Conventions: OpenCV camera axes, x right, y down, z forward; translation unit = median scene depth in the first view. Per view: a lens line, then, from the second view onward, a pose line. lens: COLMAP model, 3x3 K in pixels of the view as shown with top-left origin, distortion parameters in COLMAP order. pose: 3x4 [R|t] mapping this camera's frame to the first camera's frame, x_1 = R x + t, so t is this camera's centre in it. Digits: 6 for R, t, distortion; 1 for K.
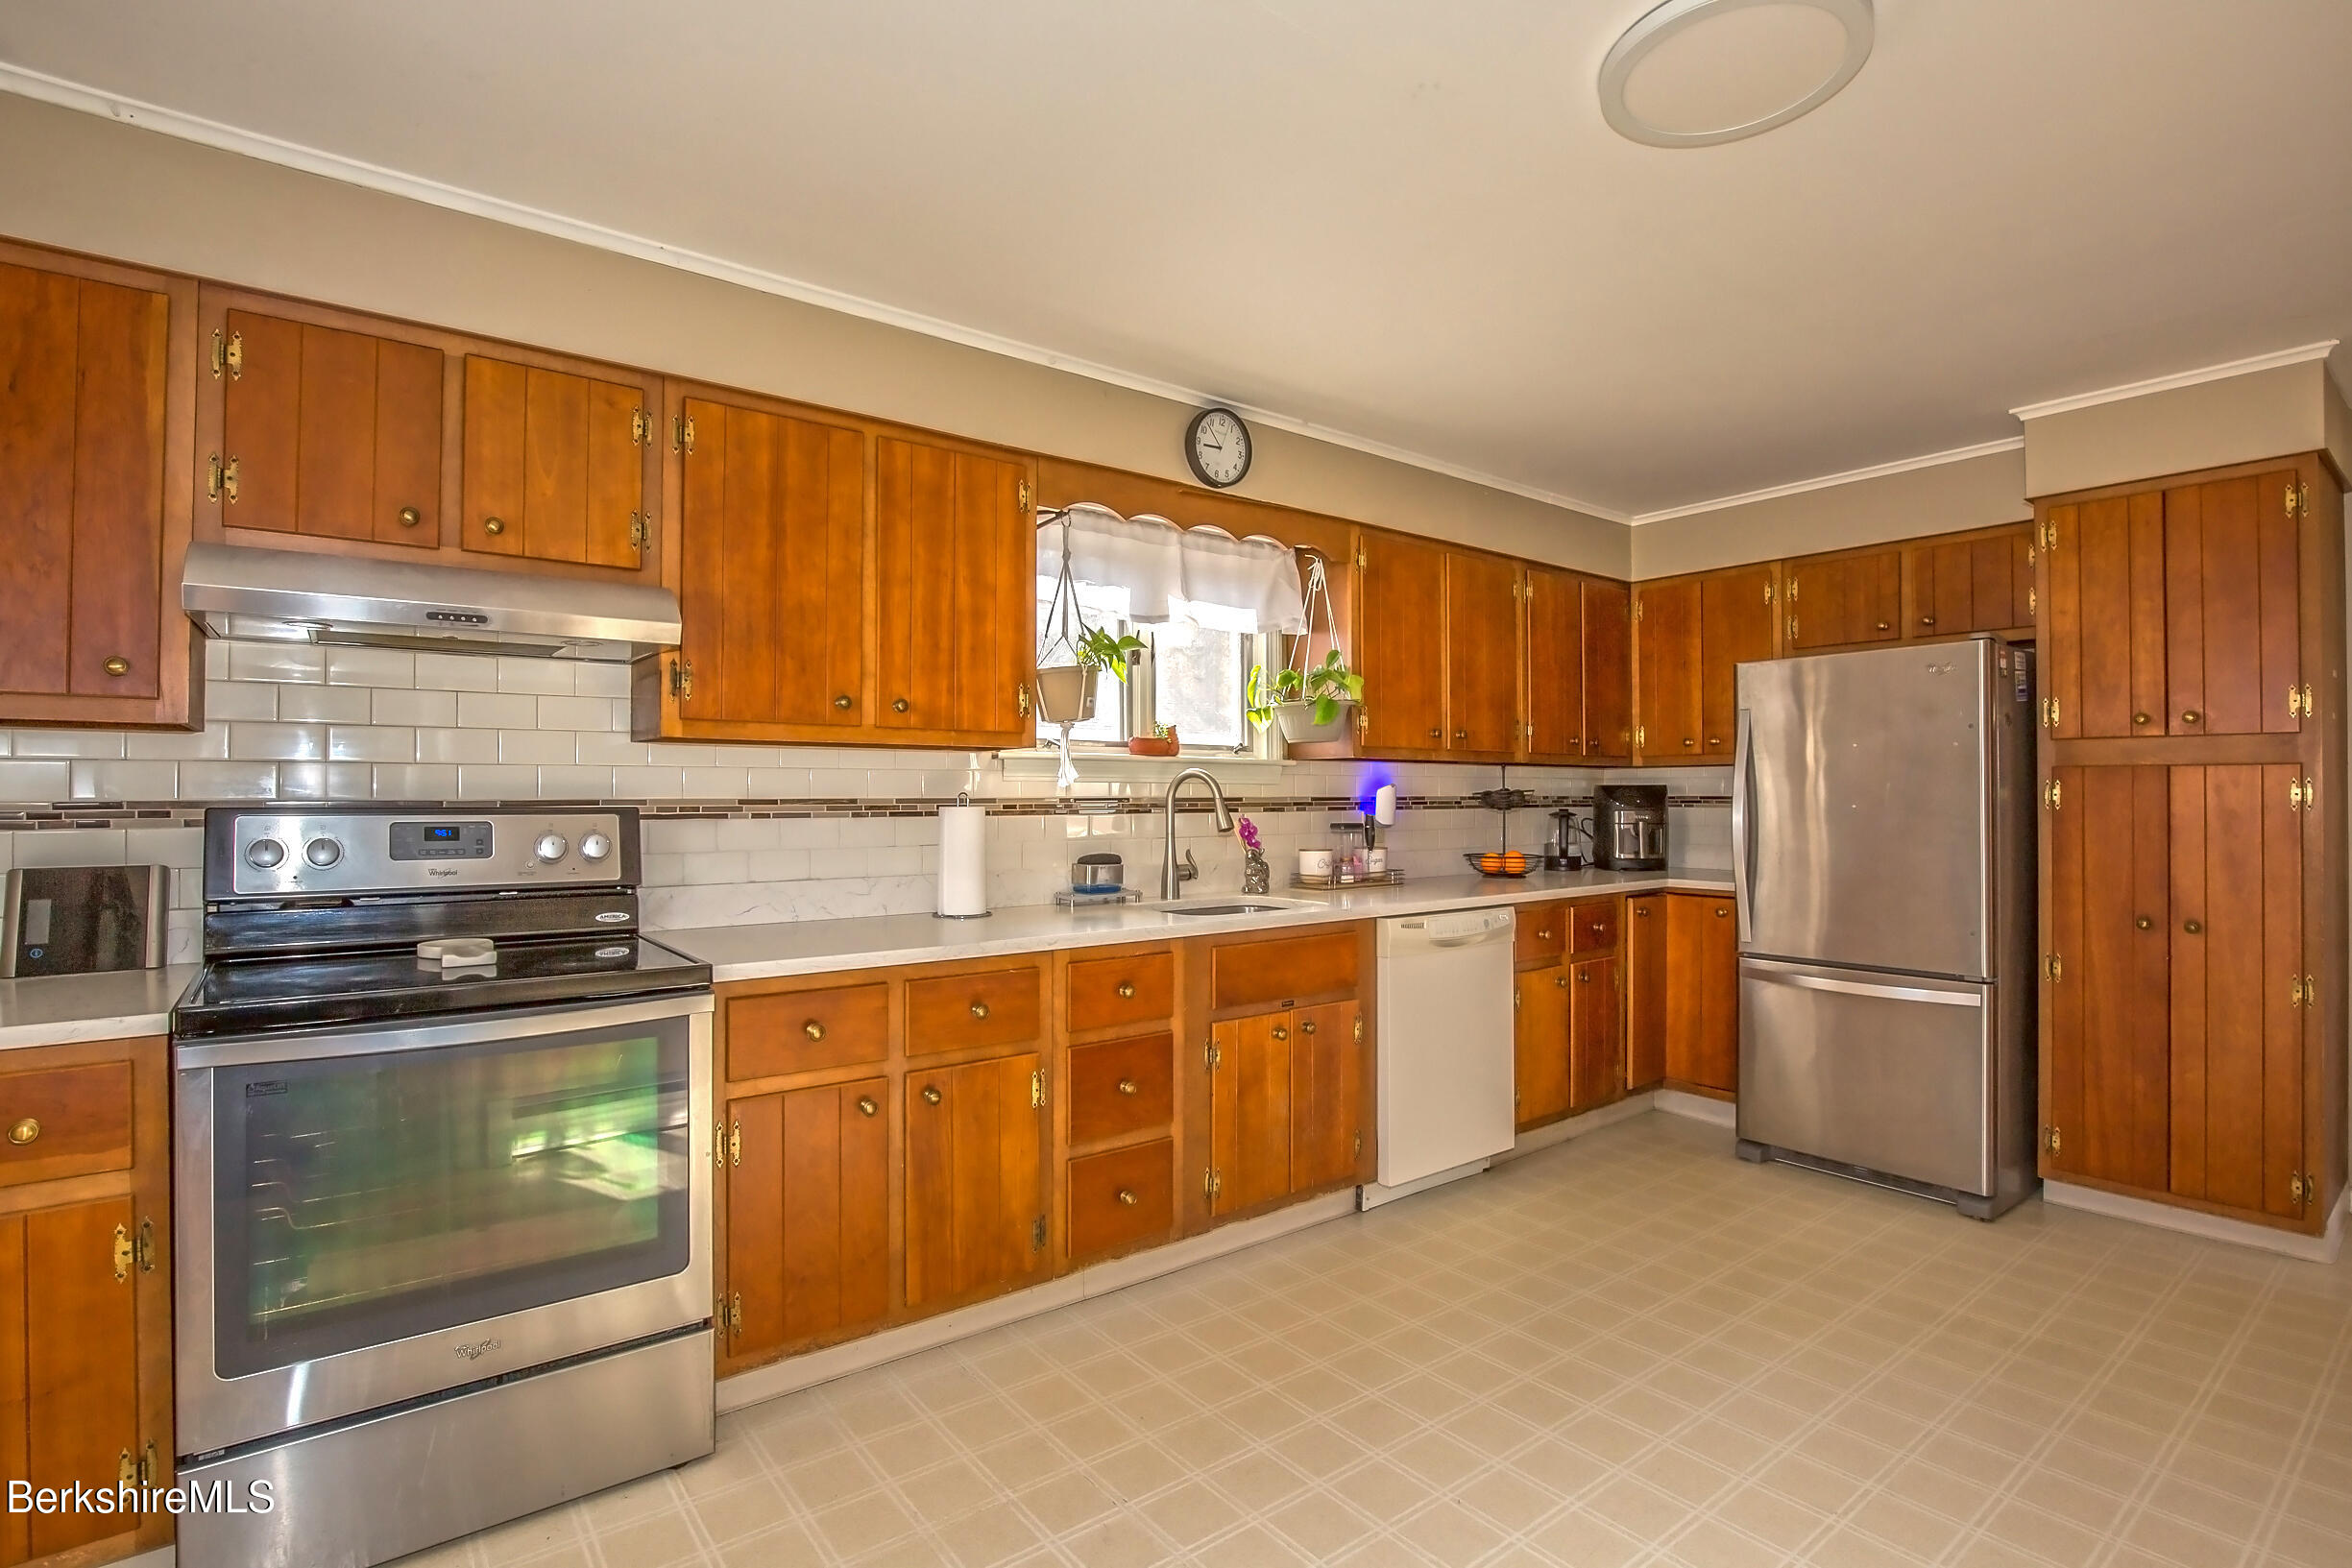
lens RADIAL K [[1106.8, 0, 1190.7], [0, 1106.8, 787.7], [0, 0, 1]] dist [-0.027780, 0.000986]
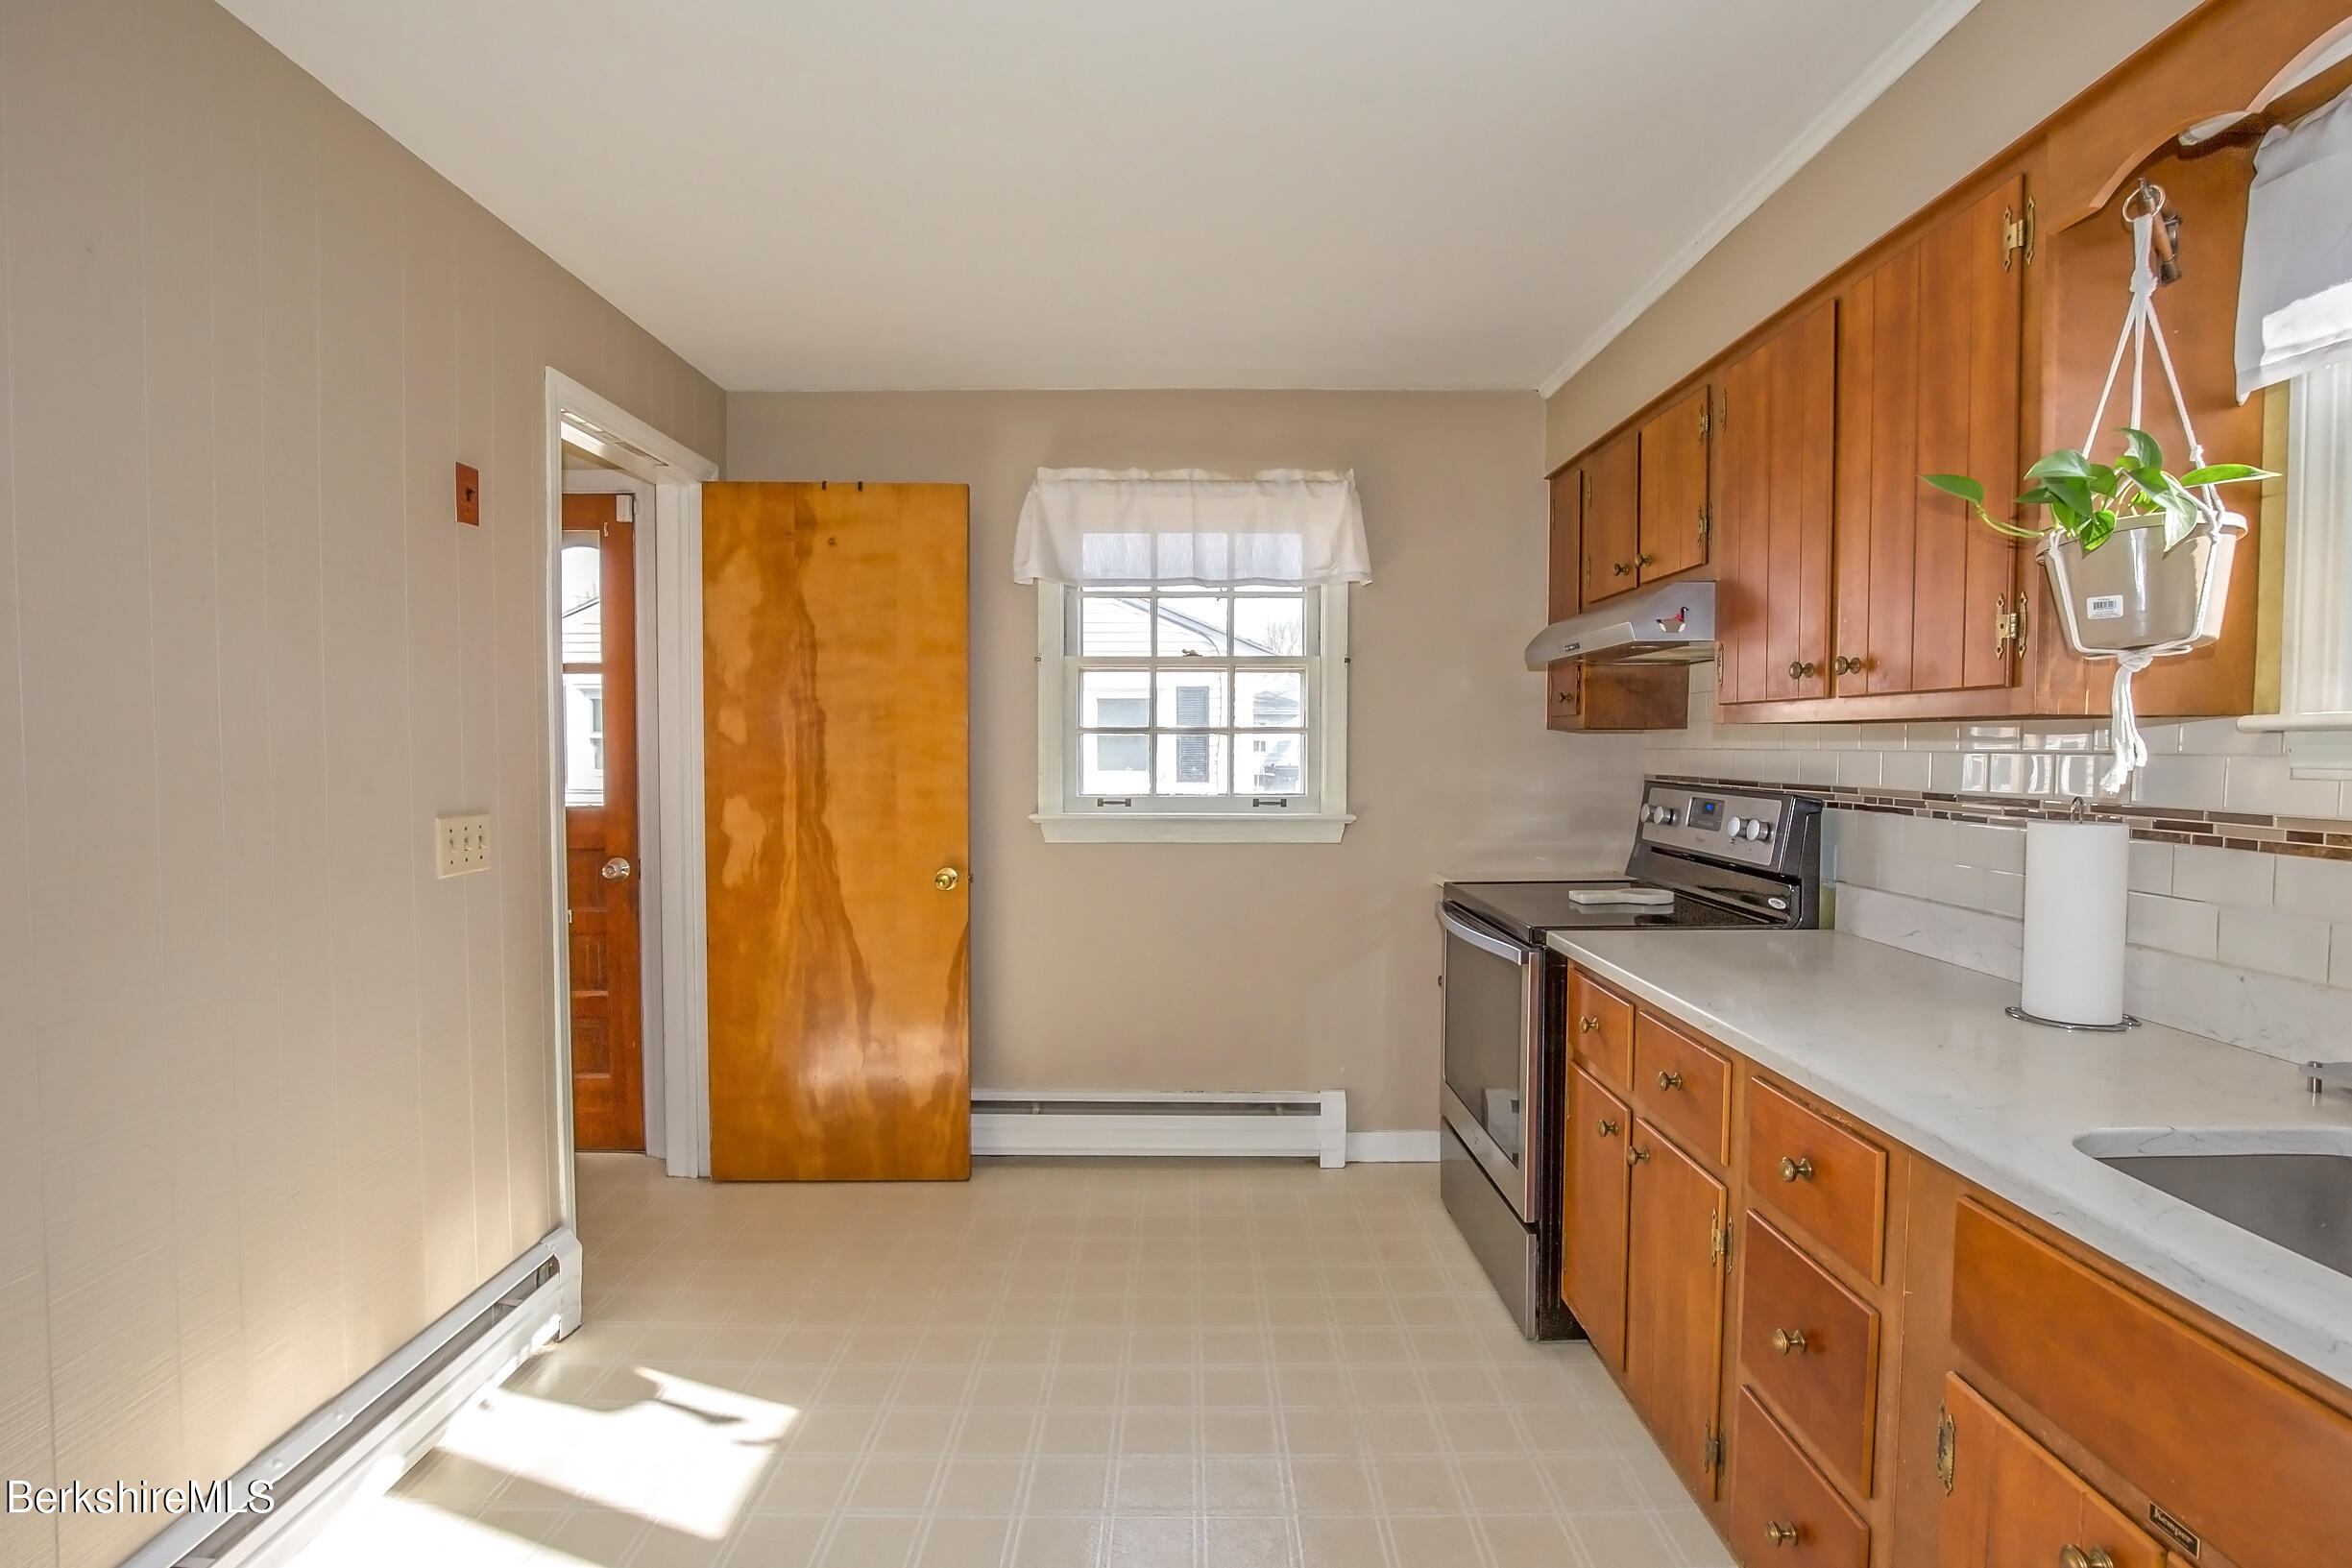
lens RADIAL K [[1130.8, 0, 1186.5], [0, 1130.8, 786.0], [0, 0, 1]] dist [-0.039792, 0.008955]
pose [[-0.622736, 0.029029, -0.781893, 0.444225], [0.002611, 0.999383, 0.035024, -0.019032], [0.782427, 0.019770, -0.622428, 0.891586]]
